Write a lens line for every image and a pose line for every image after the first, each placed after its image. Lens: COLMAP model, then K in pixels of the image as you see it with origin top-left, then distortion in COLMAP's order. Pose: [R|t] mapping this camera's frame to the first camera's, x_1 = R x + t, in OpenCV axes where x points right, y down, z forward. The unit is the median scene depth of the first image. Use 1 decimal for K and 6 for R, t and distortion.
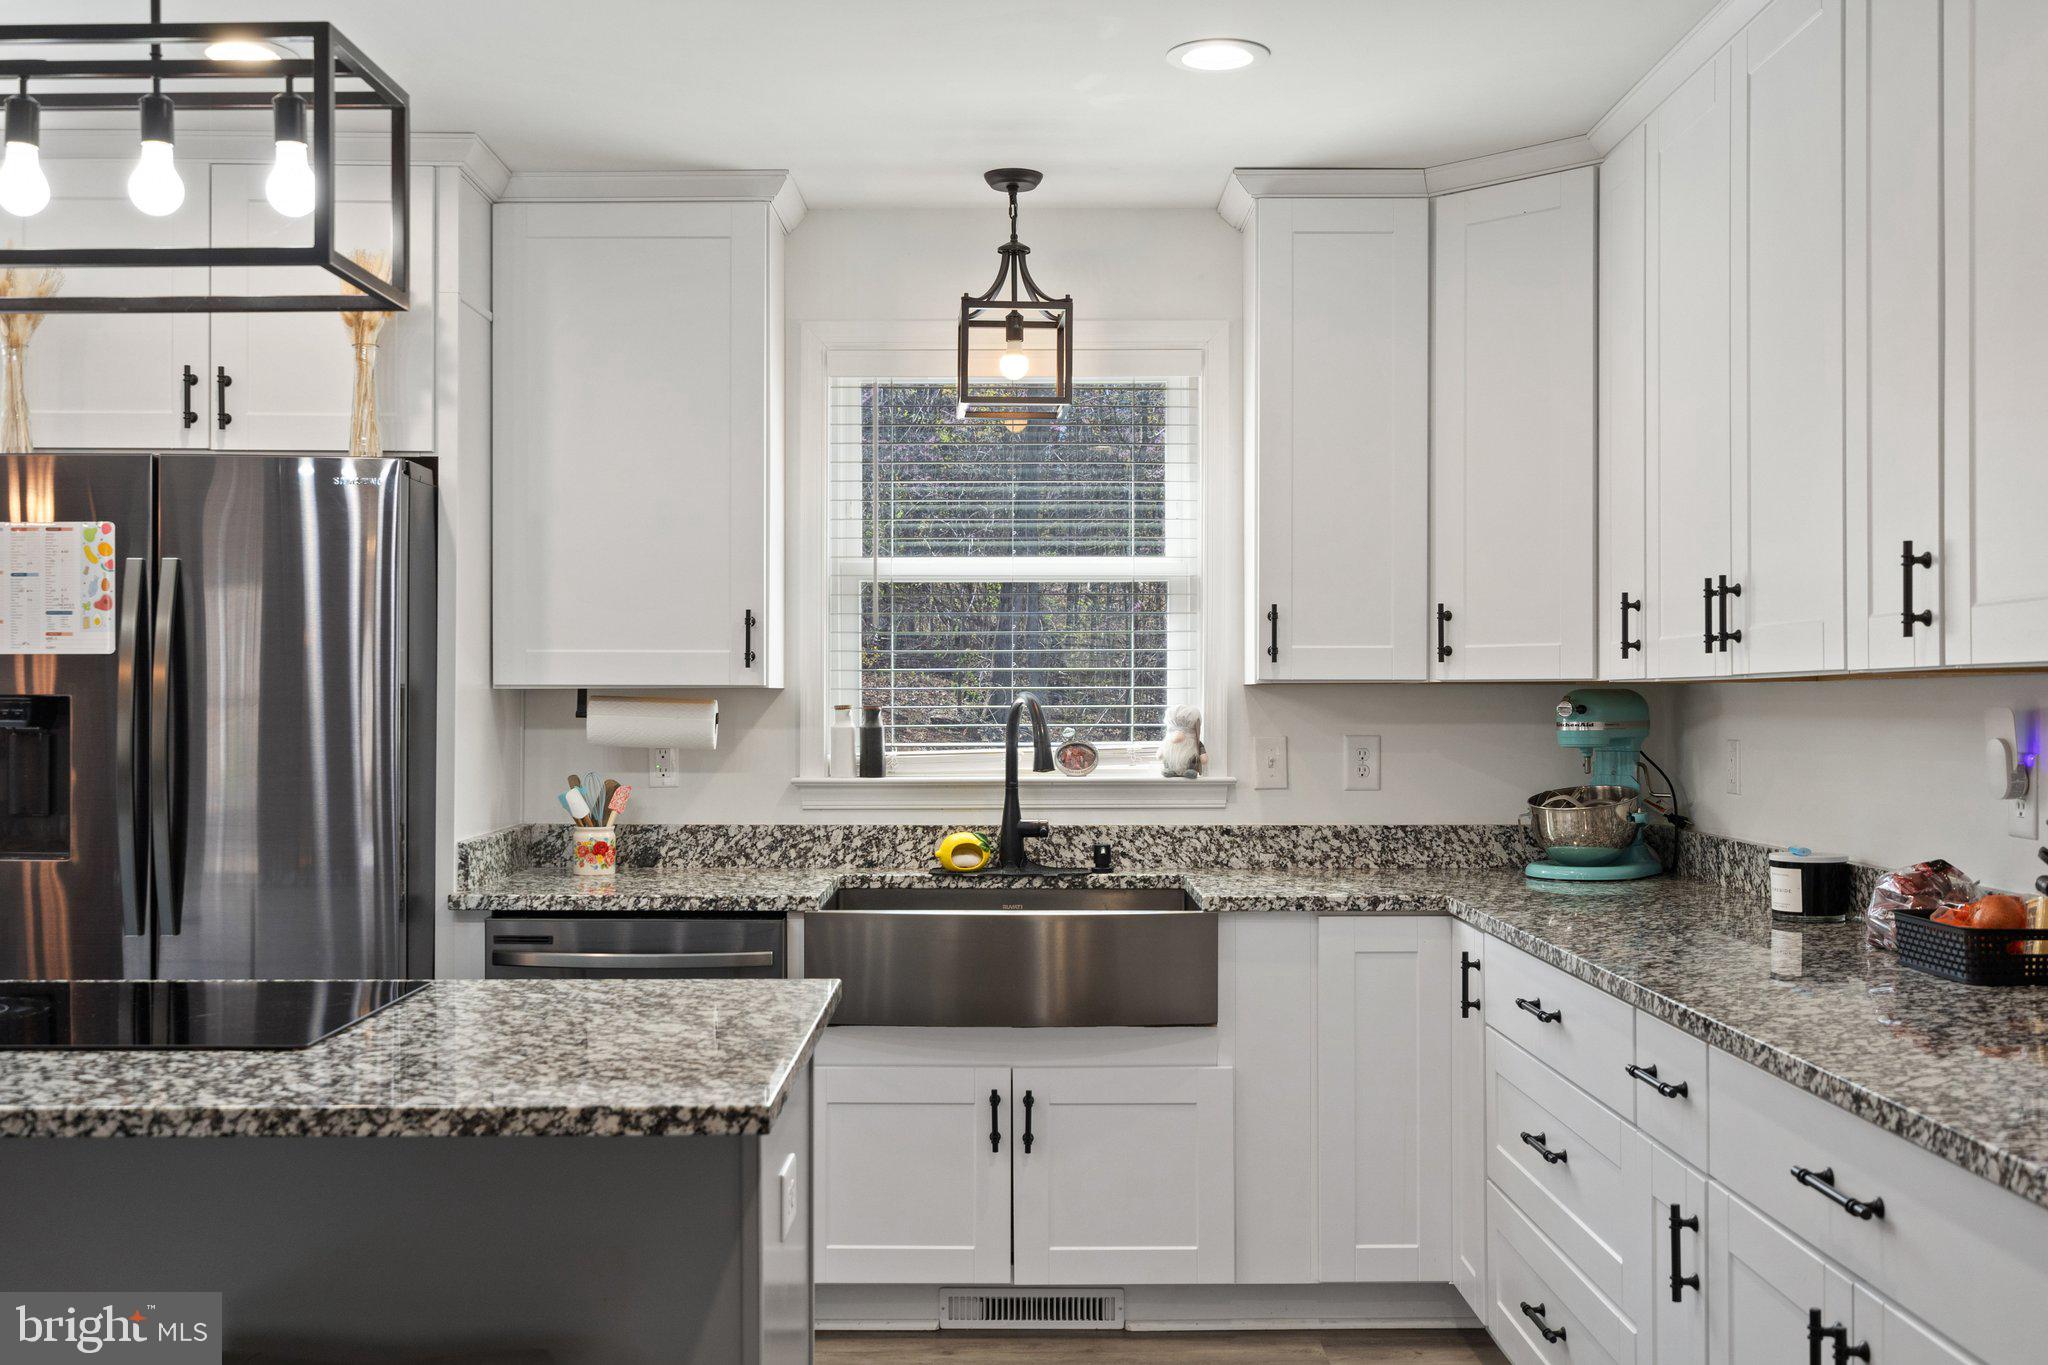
lens RADIAL K [[1915.4, 0, 1024.0], [0, 1915.4, 682.5], [0, 0, 1]] dist [0.001527, 0.001594]
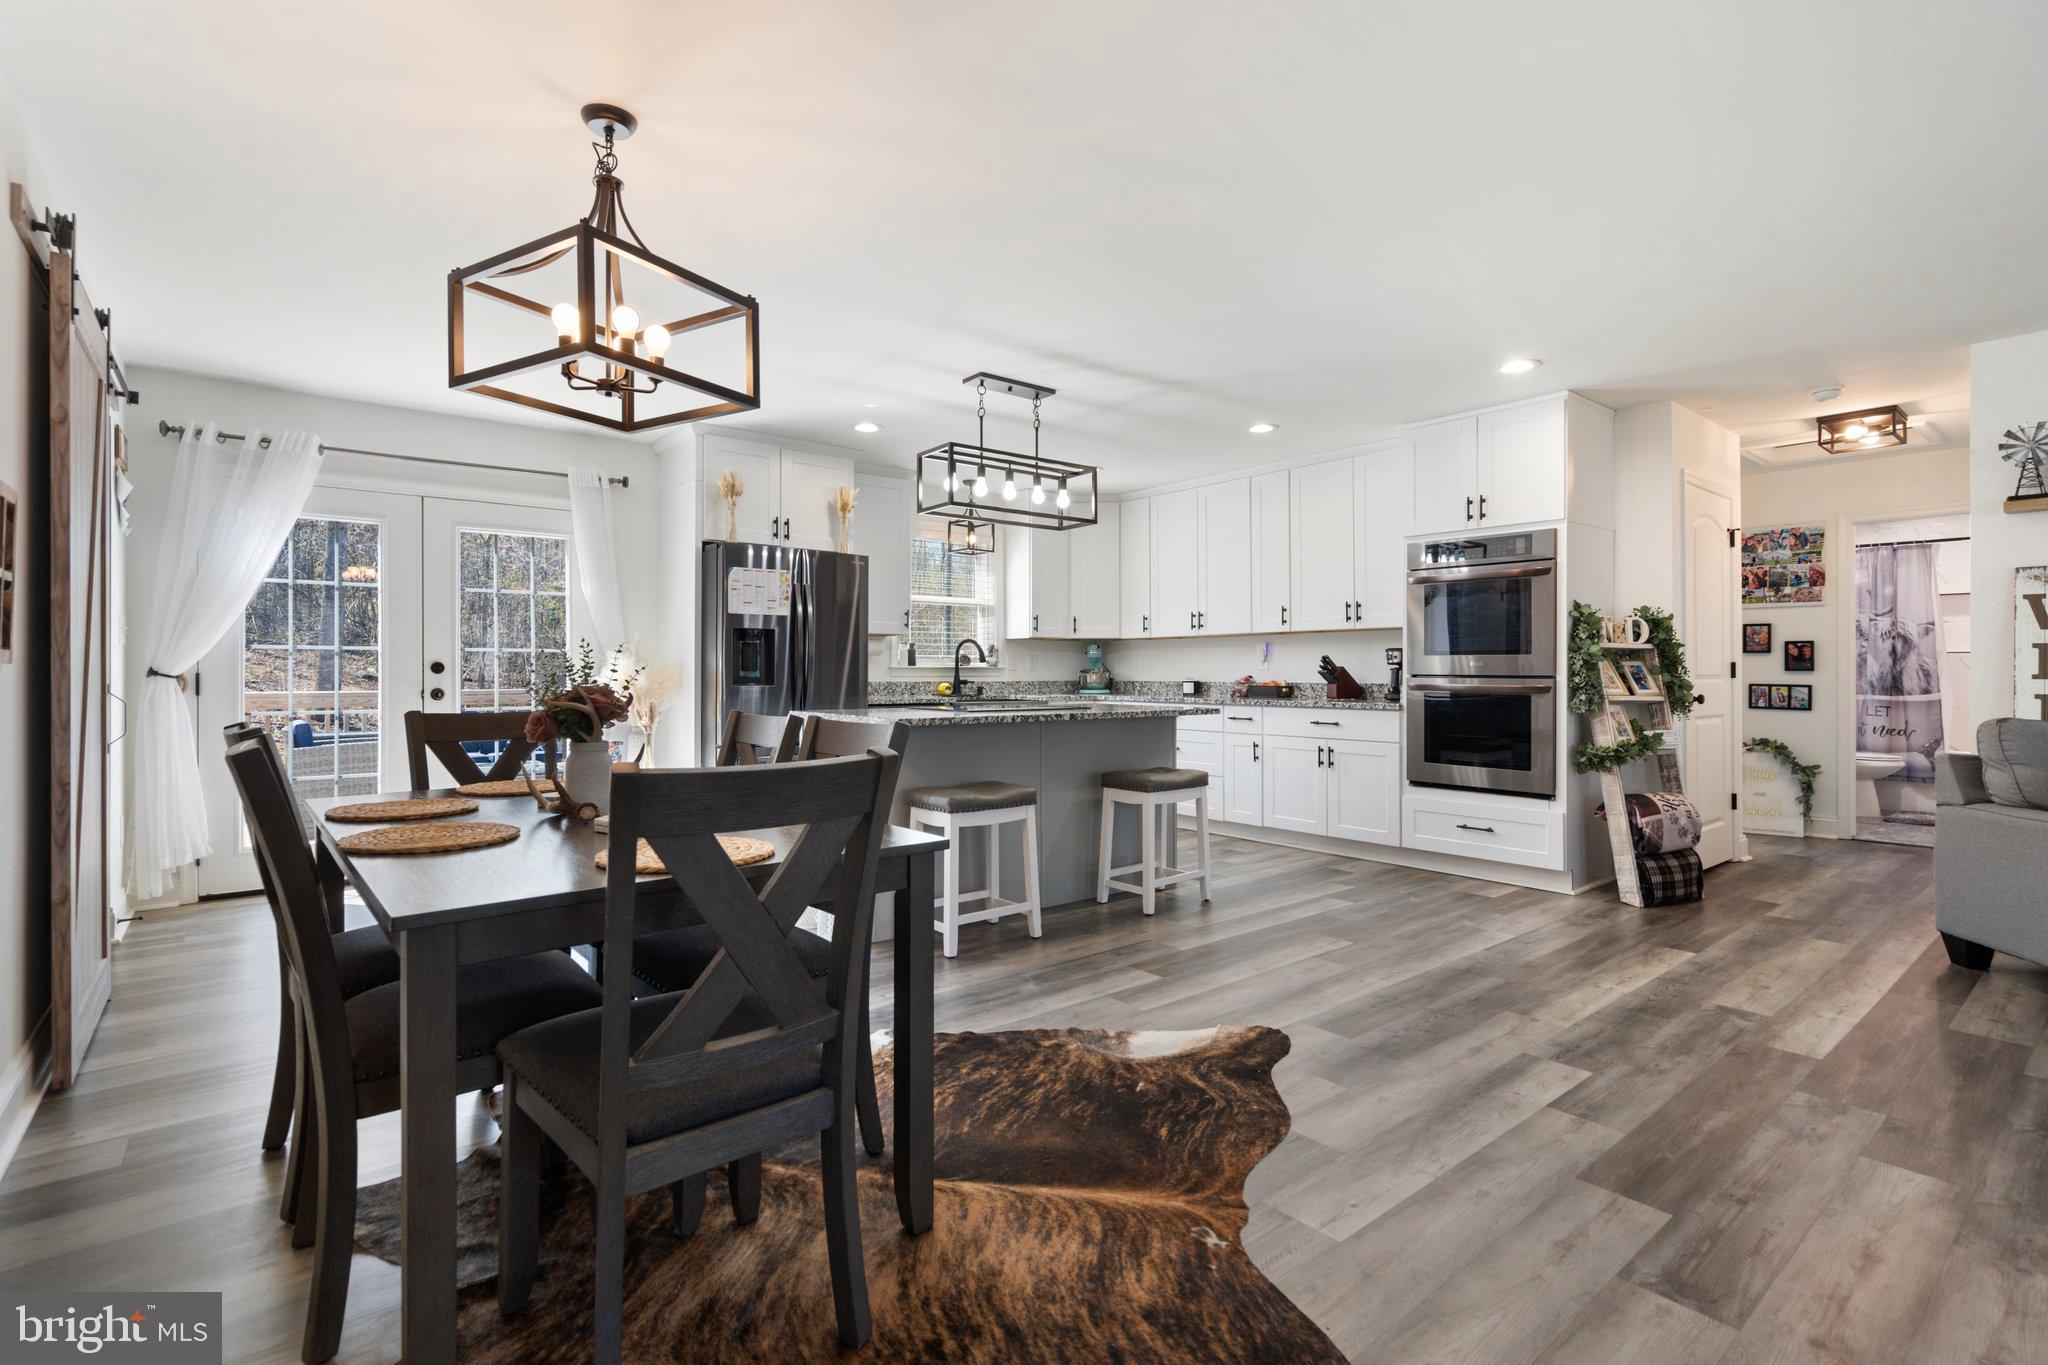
lens RADIAL K [[935.0, 0, 988.4], [0, 935.0, 674.8], [0, 0, 1]] dist [-0.000388, 0.006674]
pose [[0.795488, 0.001260, 0.605968, -0.955995], [-0.007878, 0.999935, 0.008263, 0.053679], [-0.605918, -0.011347, 0.795446, -0.285260]]
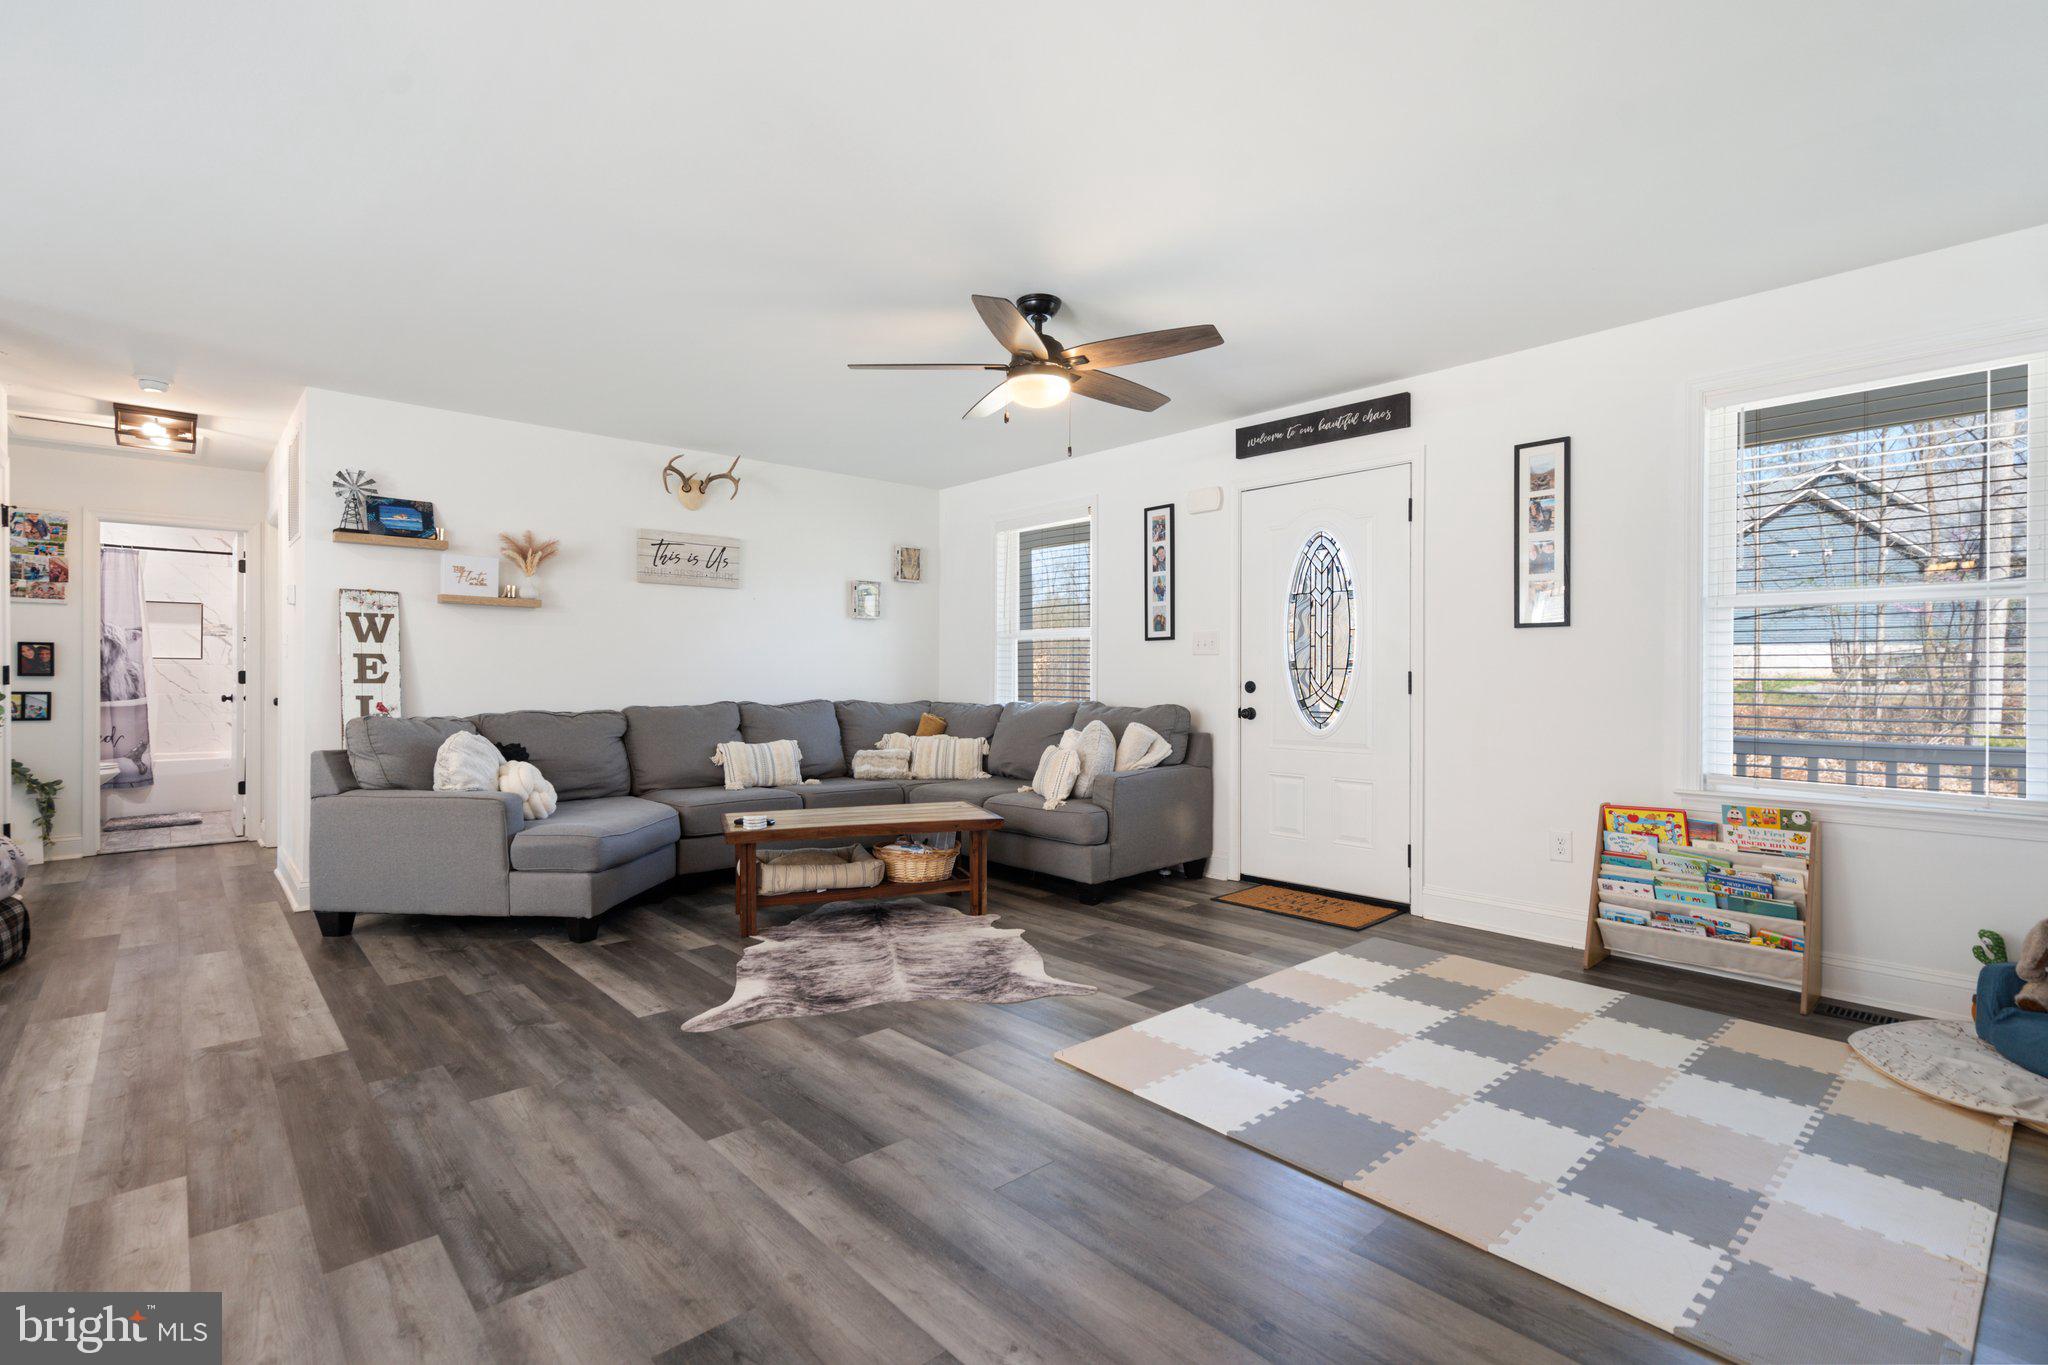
lens RADIAL K [[943.5, 0, 1022.1], [0, 943.5, 675.5], [0, 0, 1]] dist [-0.002995, -0.000140]
pose [[-0.663512, 0.003922, 0.748156, -0.933598], [-0.003320, 0.999961, -0.008187, 0.055161], [-0.748159, -0.007915, -0.663473, -0.040725]]
